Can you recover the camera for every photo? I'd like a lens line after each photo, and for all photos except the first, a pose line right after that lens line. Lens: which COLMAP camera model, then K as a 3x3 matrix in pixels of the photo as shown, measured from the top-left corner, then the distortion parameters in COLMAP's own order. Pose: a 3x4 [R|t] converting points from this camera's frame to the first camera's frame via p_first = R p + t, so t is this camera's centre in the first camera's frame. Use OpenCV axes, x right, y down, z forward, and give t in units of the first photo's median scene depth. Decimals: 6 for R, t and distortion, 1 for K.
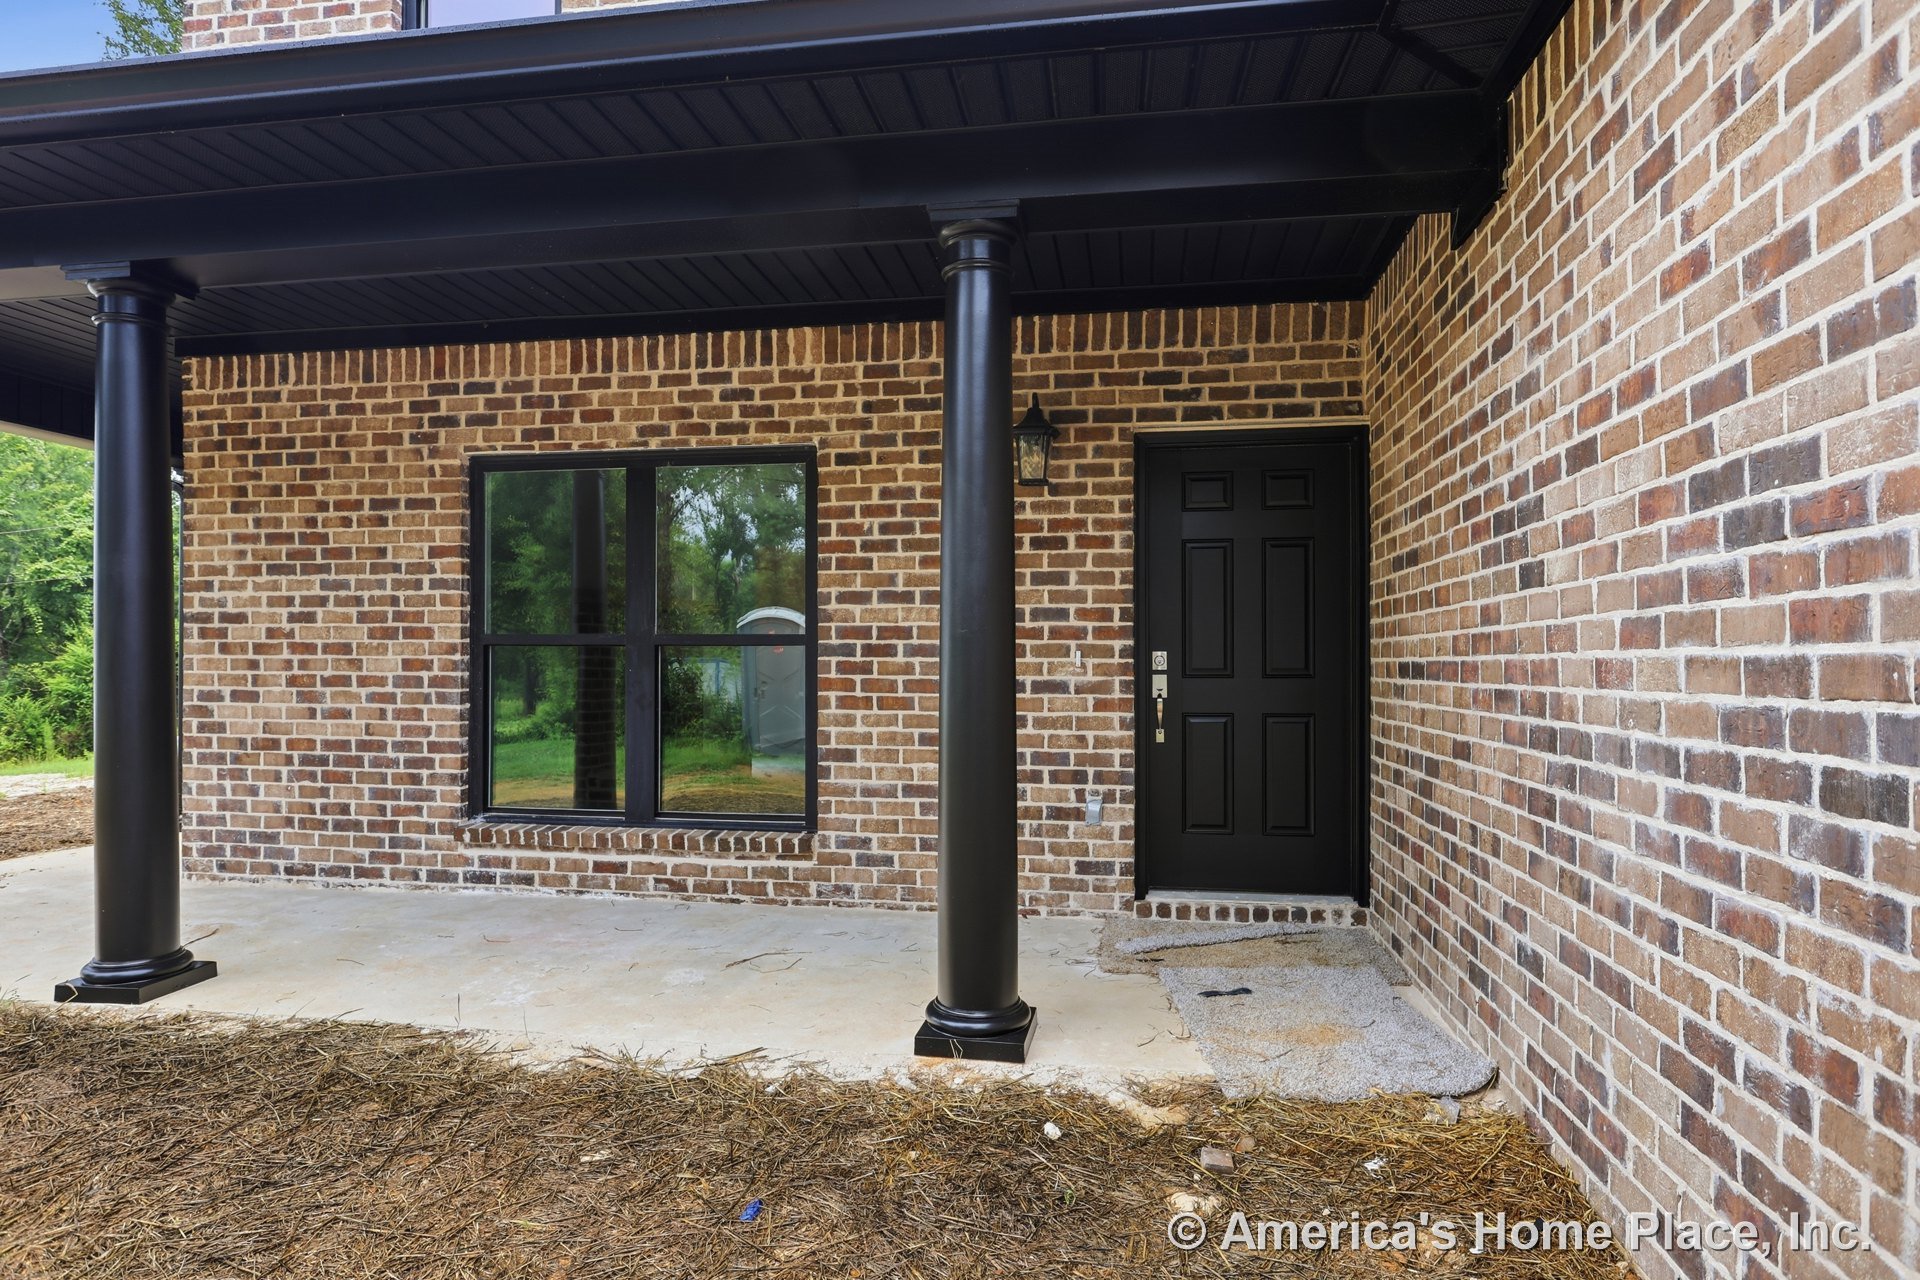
lens RADIAL K [[1043.0, 0, 942.9], [0, 1043.0, 654.9], [0, 0, 1]] dist [-0.003435, -0.000091]
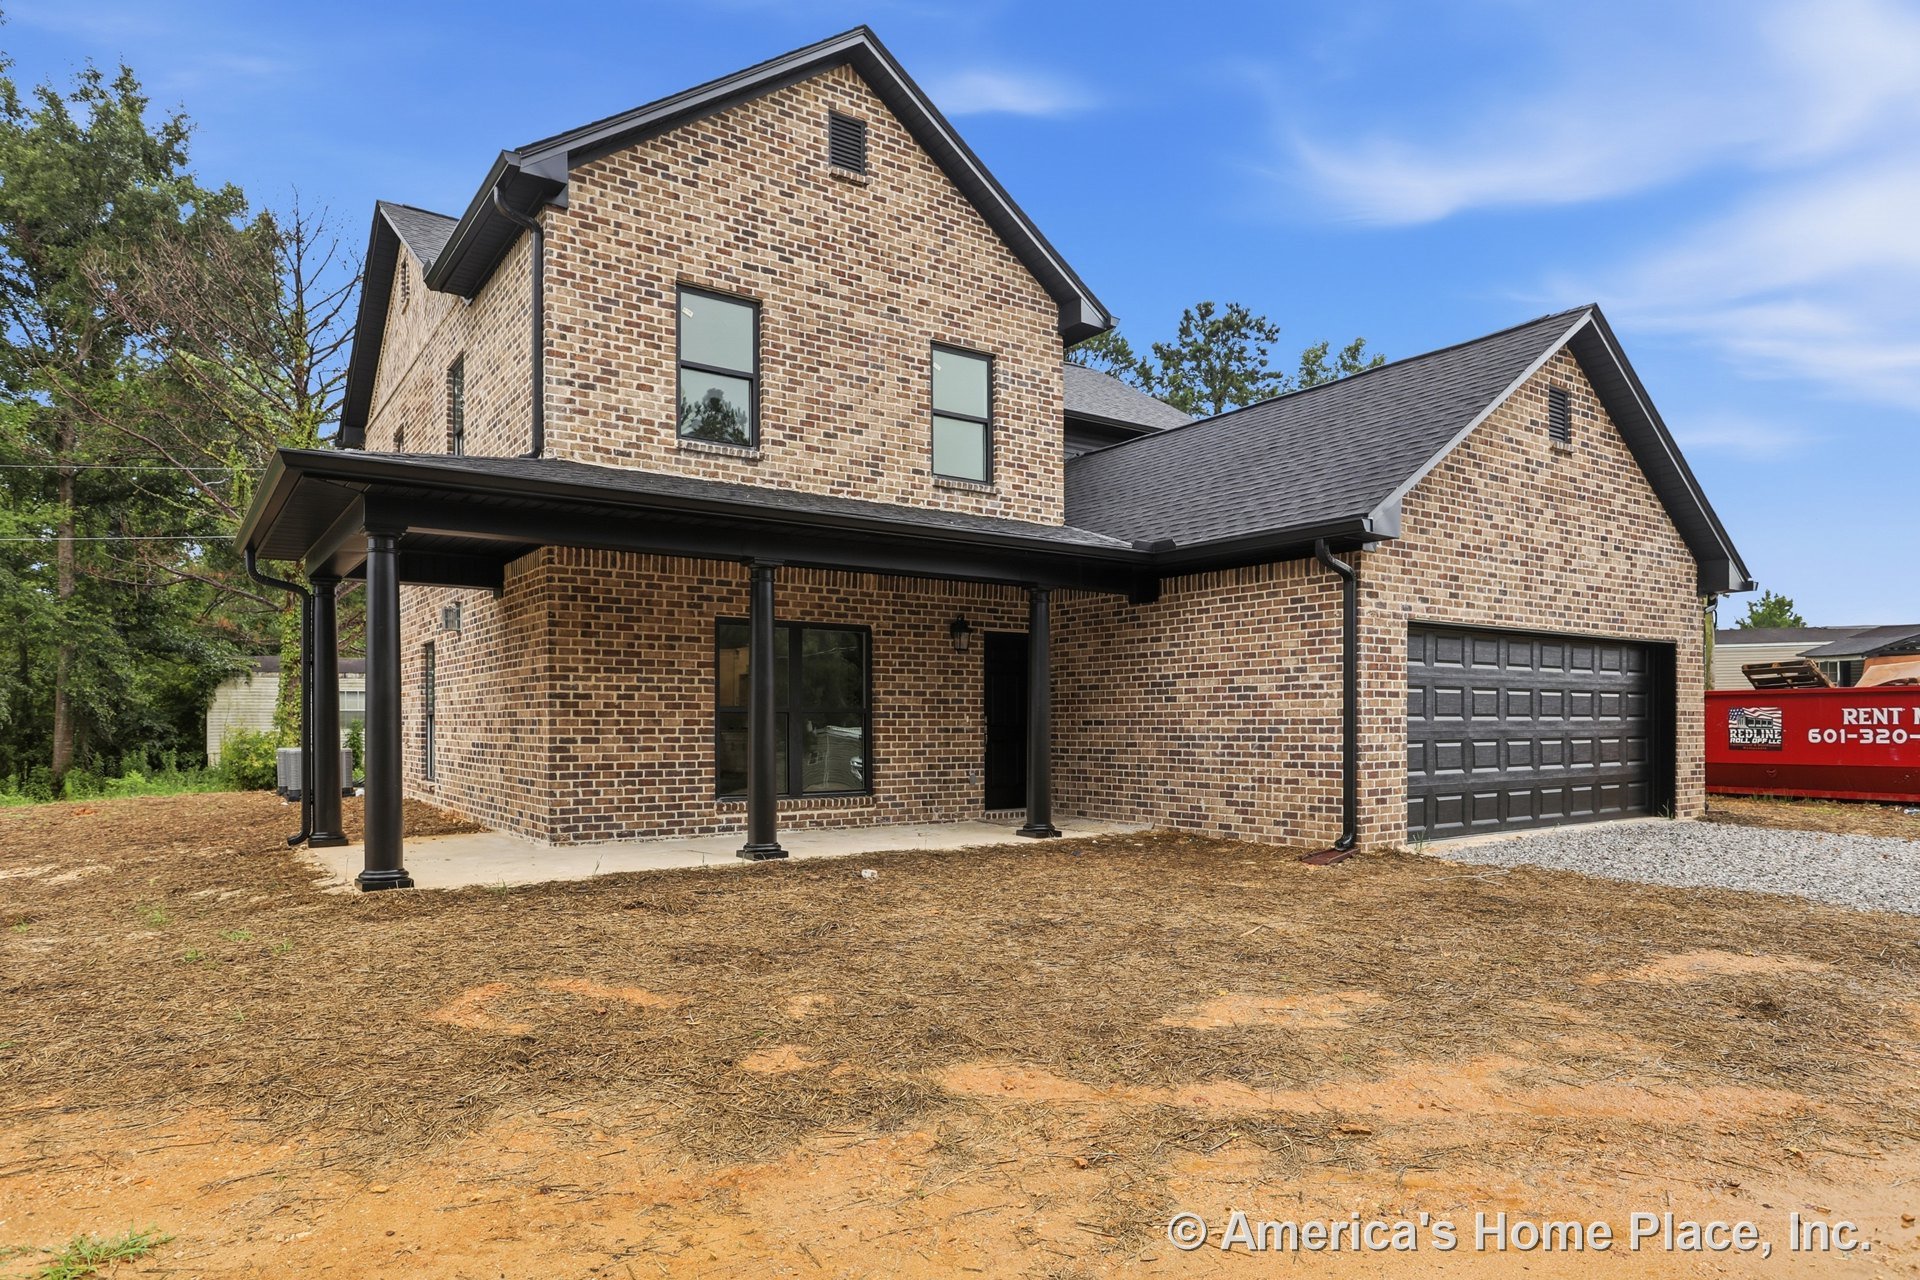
lens RADIAL K [[1131.2, 0, 959.5], [0, 1131.2, 725.1], [0, 0, 1]] dist [-0.001366, 0.000892]
pose [[0.716501, -0.004101, 0.697574, -1.612837], [-0.001969, 0.999967, 0.007901, -0.003236], [-0.697583, -0.007035, 0.716469, -0.853462]]
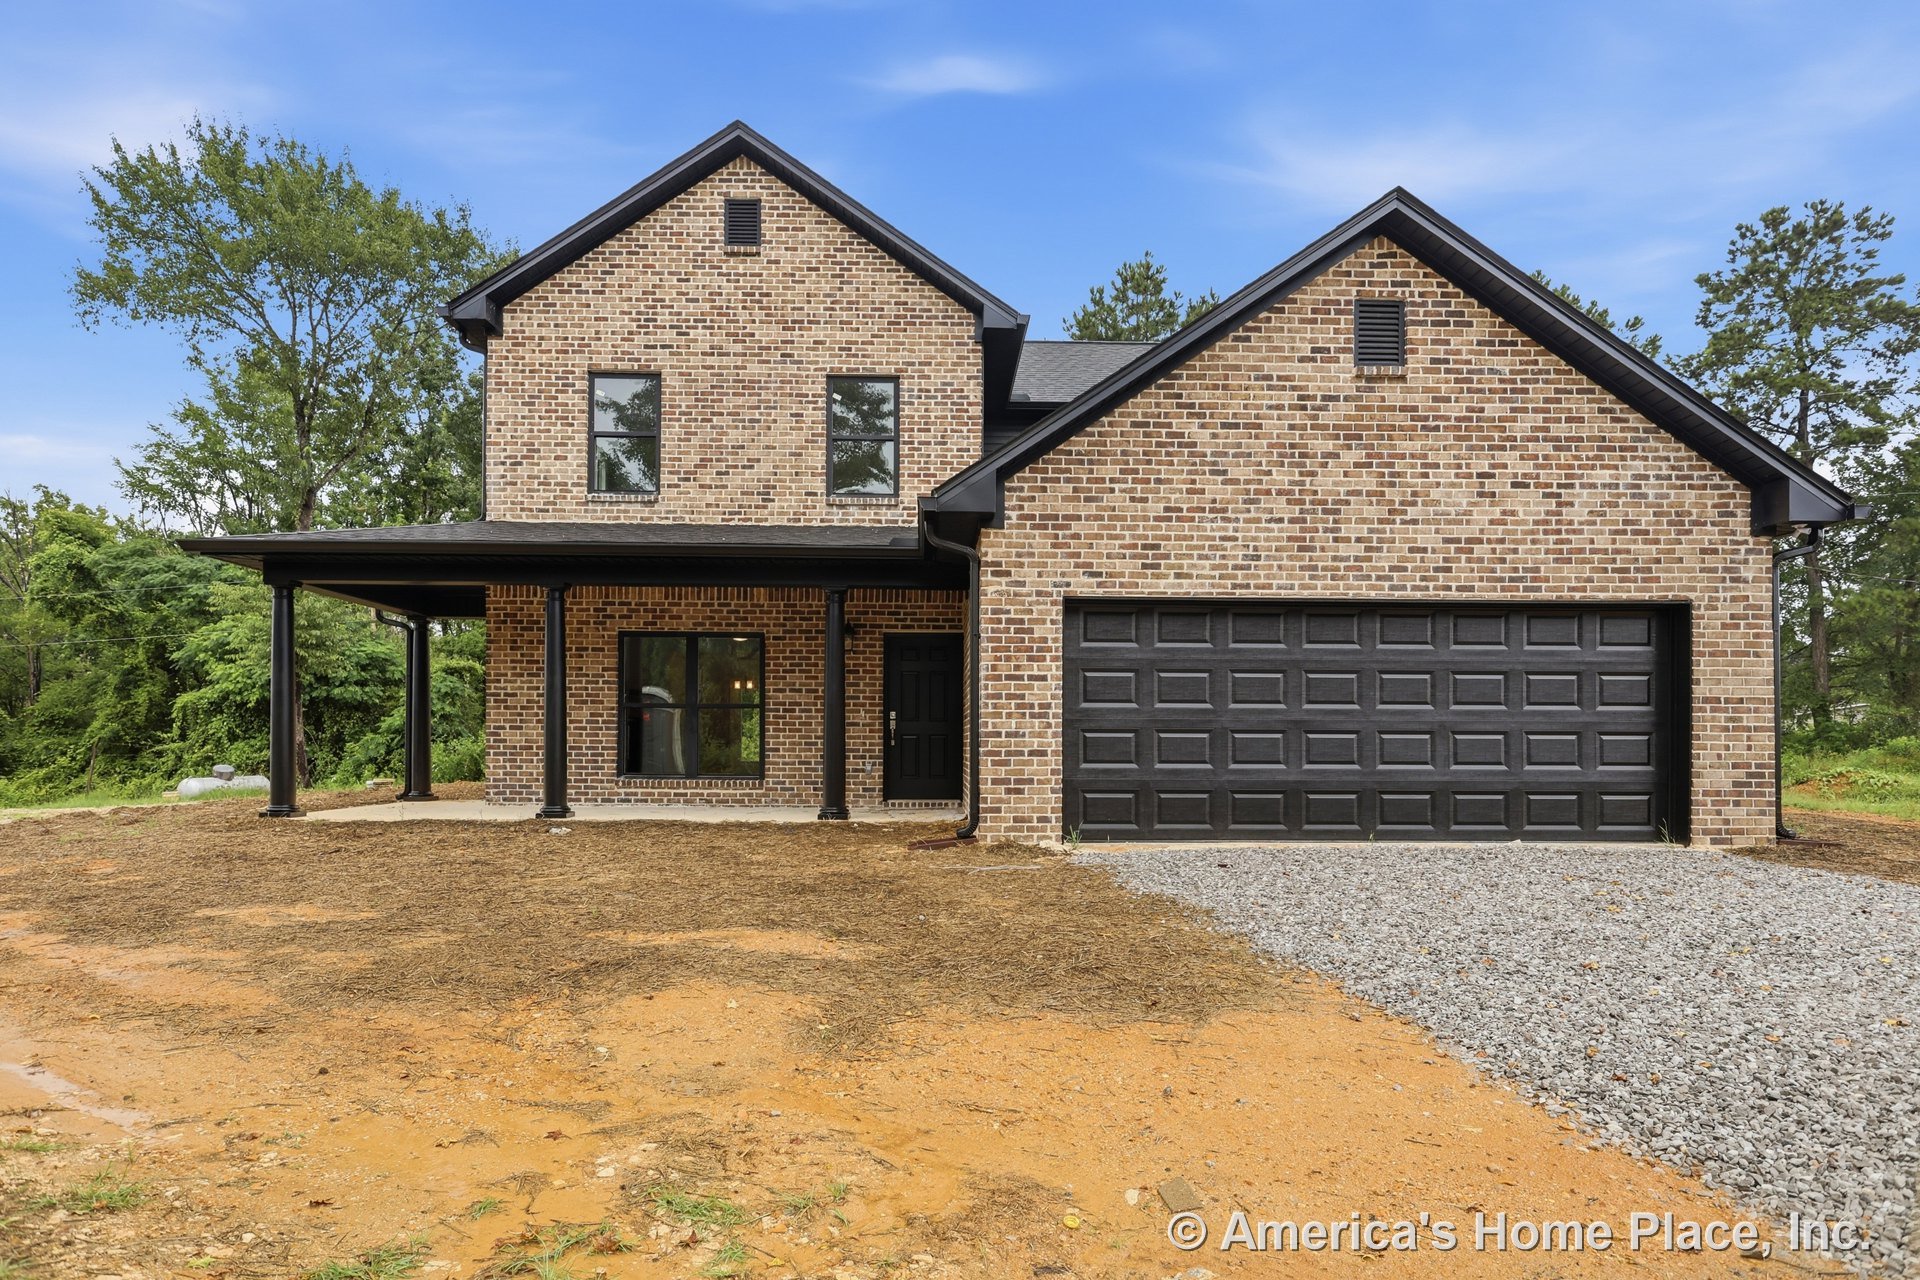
lens RADIAL K [[1107.8, 0, 956.8], [0, 1107.8, 733.9], [0, 0, 1]] dist [-0.000482, 0.000689]
pose [[0.982961, 0.006086, 0.183716, -0.147832], [-0.005987, 0.999981, -0.001093, 0.052091], [-0.183719, -0.000026, 0.982979, -1.726462]]
